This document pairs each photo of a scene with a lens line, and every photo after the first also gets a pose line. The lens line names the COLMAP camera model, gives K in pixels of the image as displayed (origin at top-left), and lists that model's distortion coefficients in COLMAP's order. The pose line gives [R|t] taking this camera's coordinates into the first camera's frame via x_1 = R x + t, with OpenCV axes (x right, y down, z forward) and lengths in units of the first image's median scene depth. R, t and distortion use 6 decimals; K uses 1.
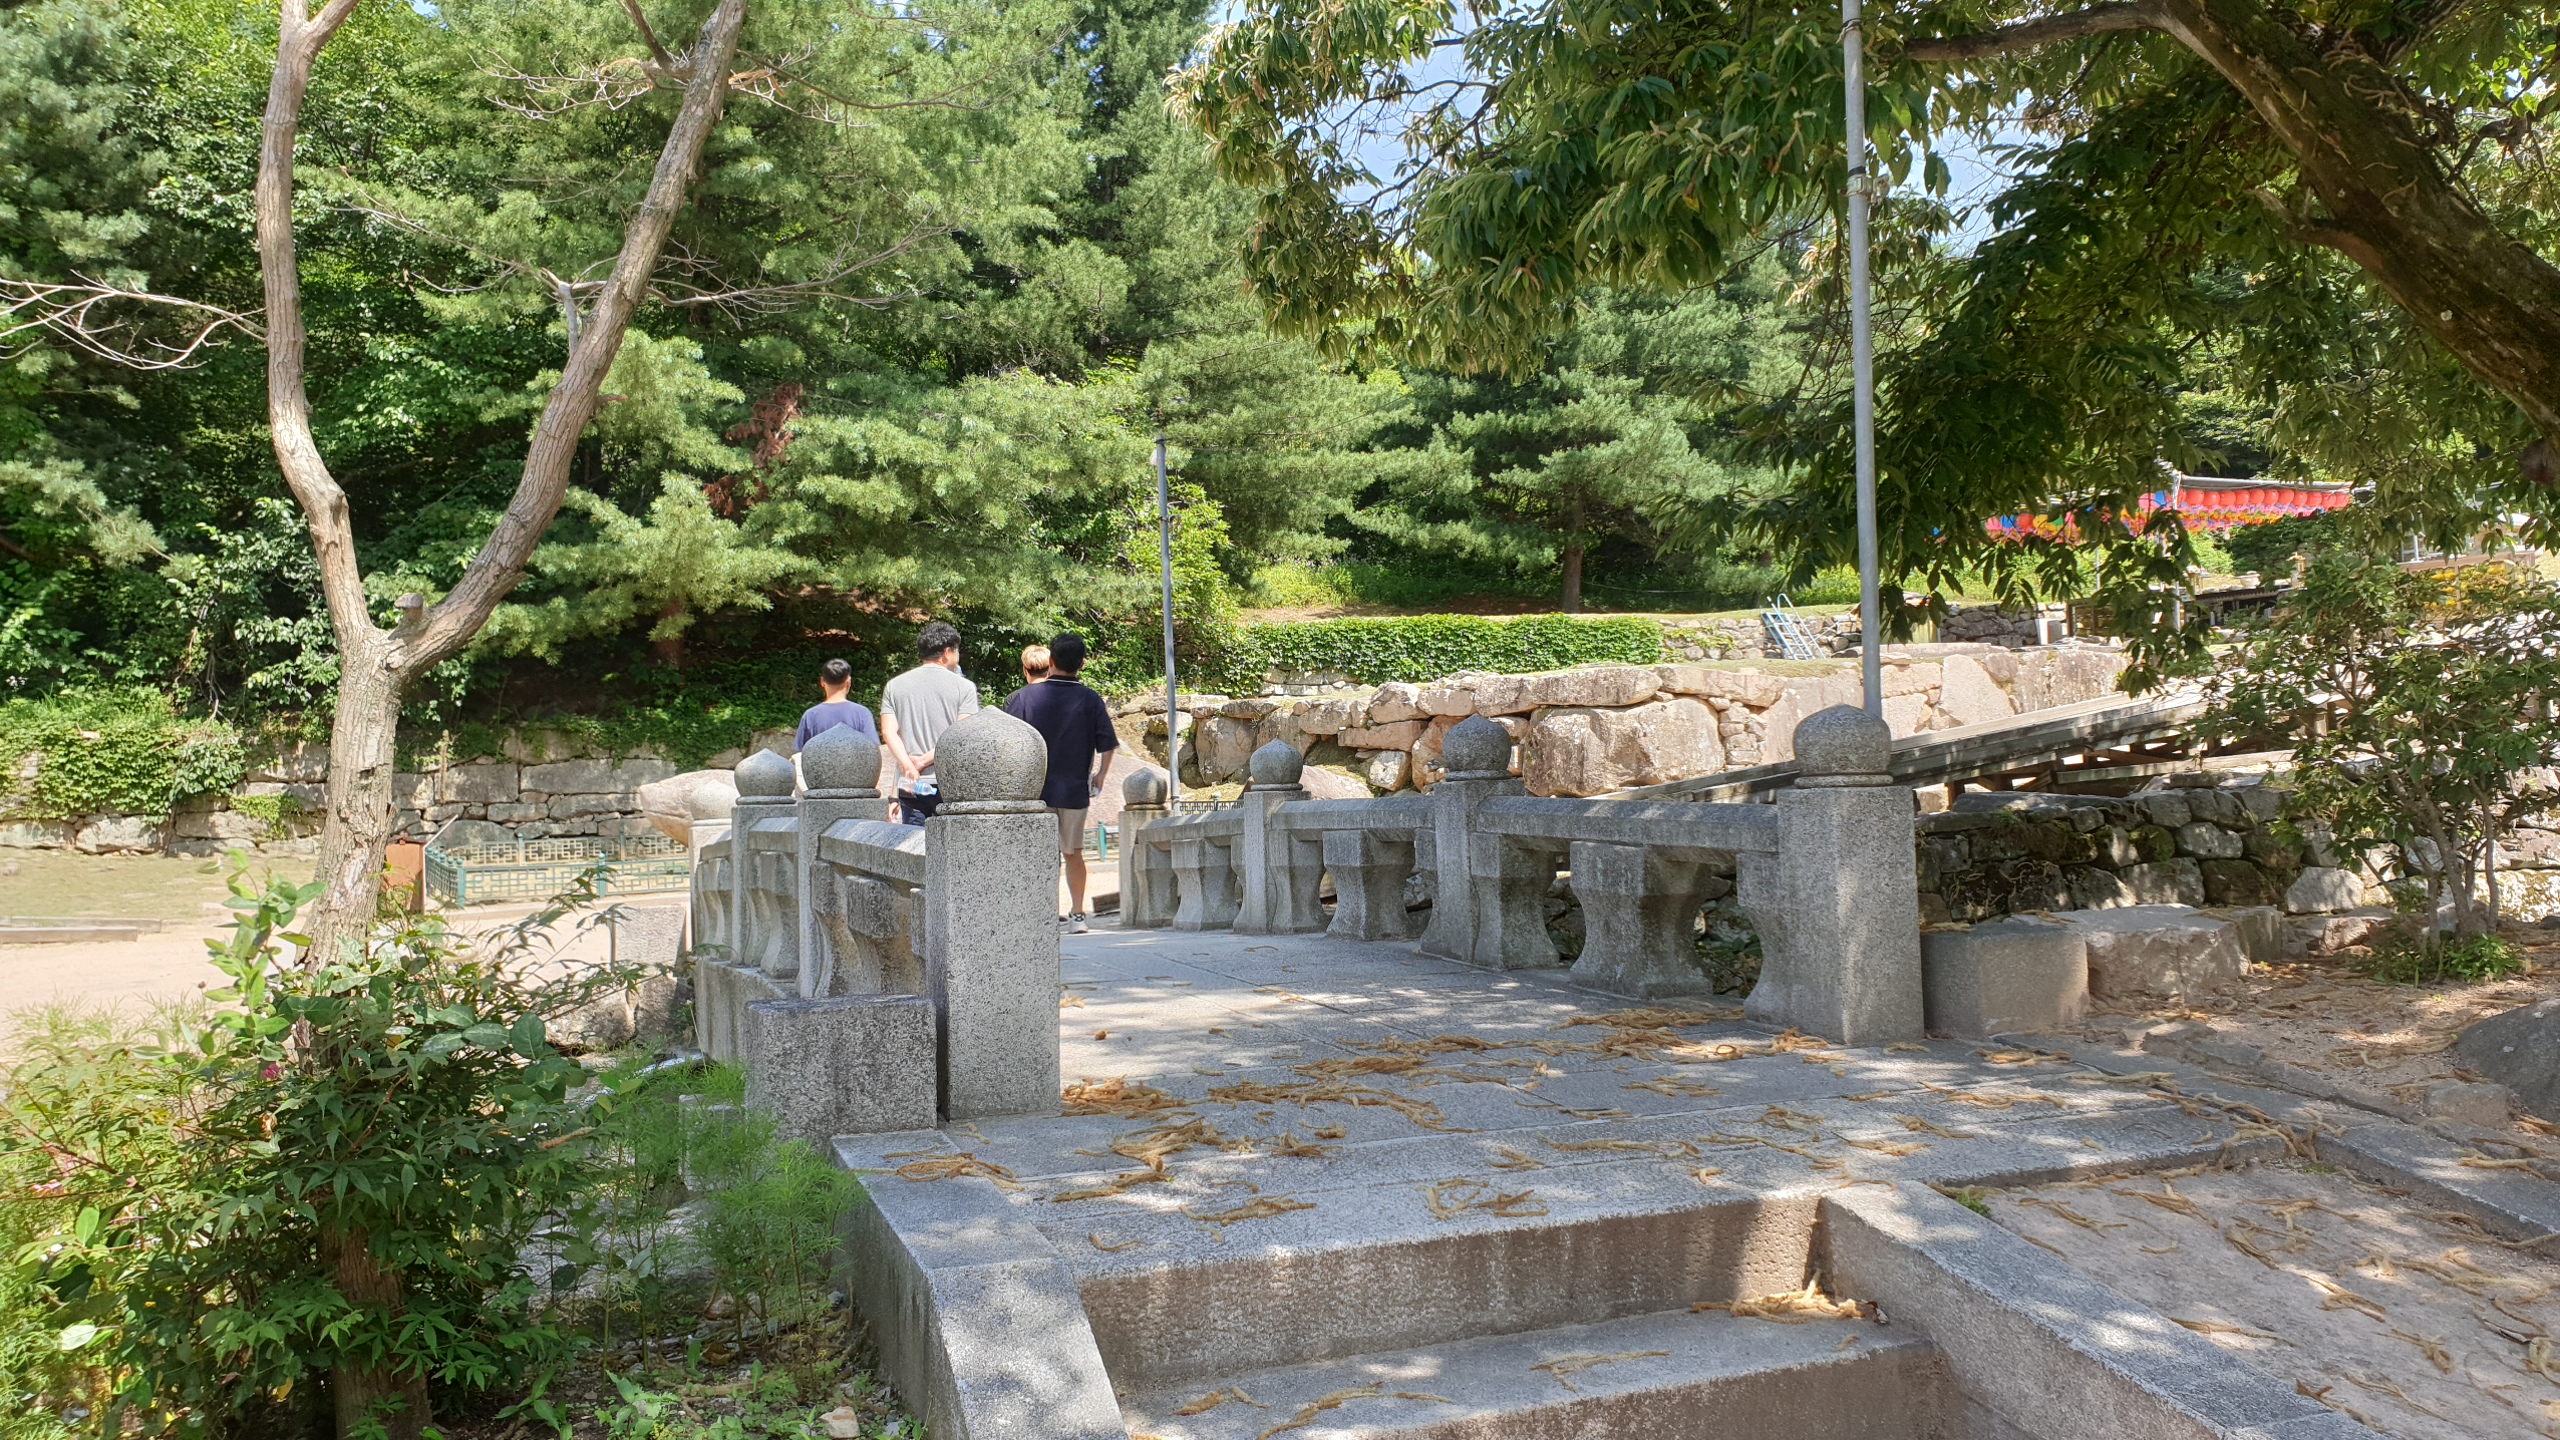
lens RADIAL K [[2370.2, 0, 1238.1], [0, 2370.2, 734.5], [0, 0, 1]] dist [0.181314, -0.439043]
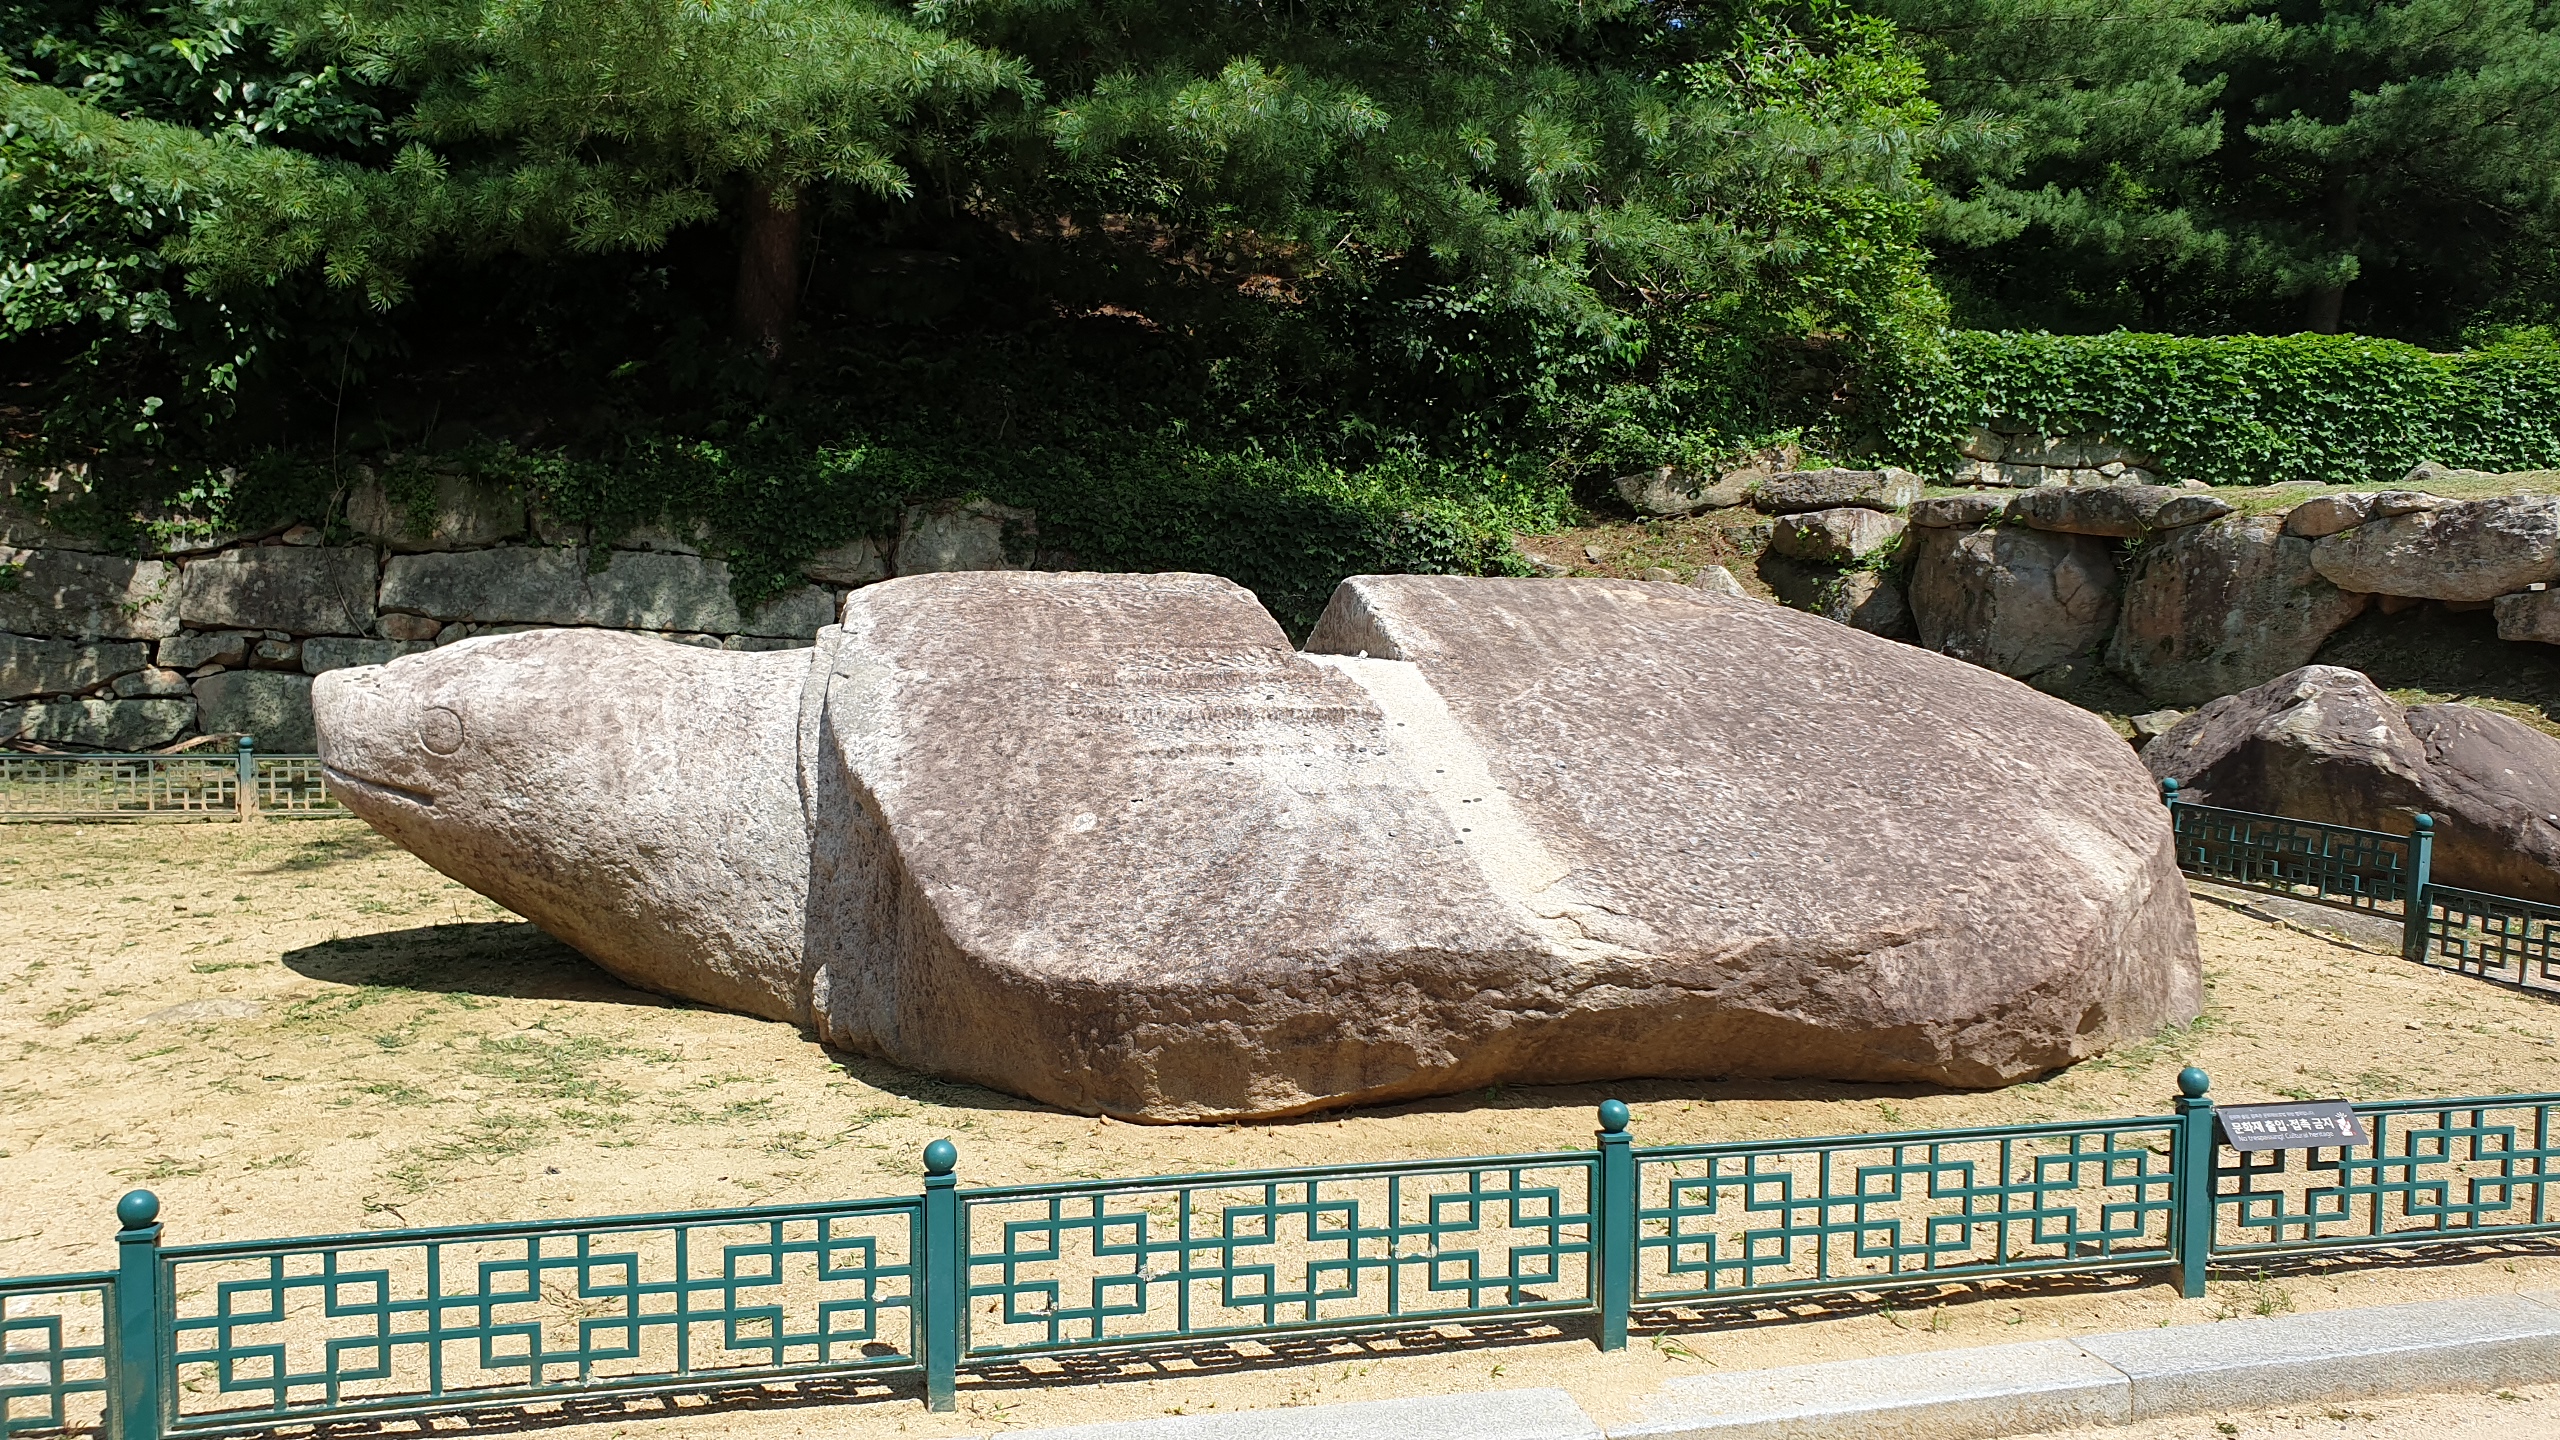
lens RADIAL K [[2370.2, 0, 1238.1], [0, 2370.2, 734.5], [0, 0, 1]] dist [0.181314, -0.439043]
pose [[0.989156, 0.065281, -0.131564, -0.066983], [-0.053459, 0.994372, 0.091471, -0.002289], [0.136795, -0.083445, 0.987078, 0.479084]]
